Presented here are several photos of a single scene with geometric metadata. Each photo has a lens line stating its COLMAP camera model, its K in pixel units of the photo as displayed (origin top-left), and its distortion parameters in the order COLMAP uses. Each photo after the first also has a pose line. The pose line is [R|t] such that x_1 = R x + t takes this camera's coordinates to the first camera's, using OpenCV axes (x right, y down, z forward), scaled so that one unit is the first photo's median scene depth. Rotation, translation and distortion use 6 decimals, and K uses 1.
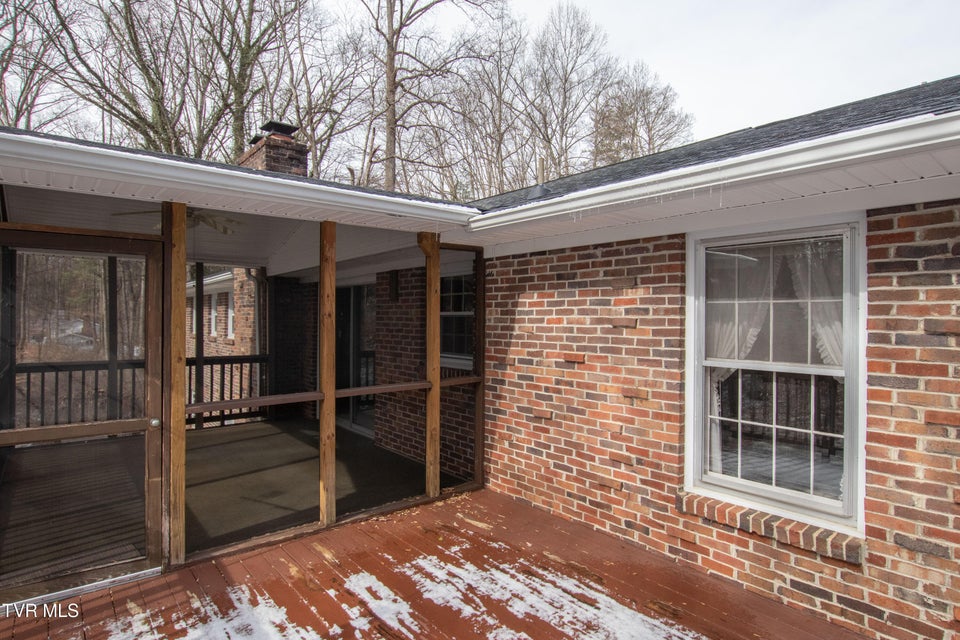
lens RADIAL K [[526.9, 0, 485.8], [0, 526.9, 317.5], [0, 0, 1]] dist [-0.023376, 0.001392]
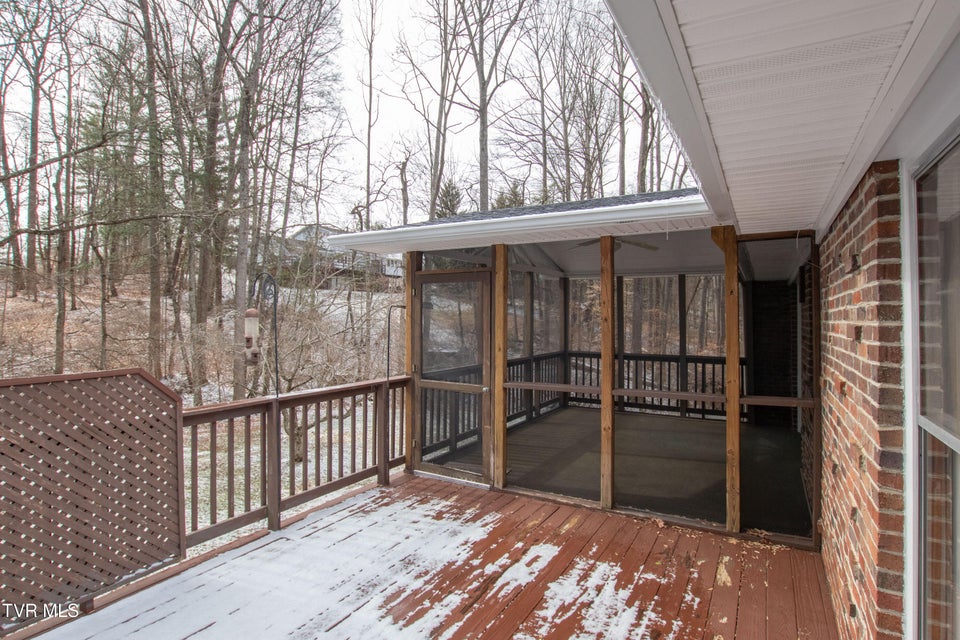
lens RADIAL K [[490.2, 0, 485.9], [0, 490.2, 312.8], [0, 0, 1]] dist [-0.034846, 0.002273]
pose [[0.352869, -0.011228, -0.935605, 0.707417], [-0.004245, 0.999898, -0.013601, -0.003325], [0.935663, 0.008771, 0.352786, 0.486083]]
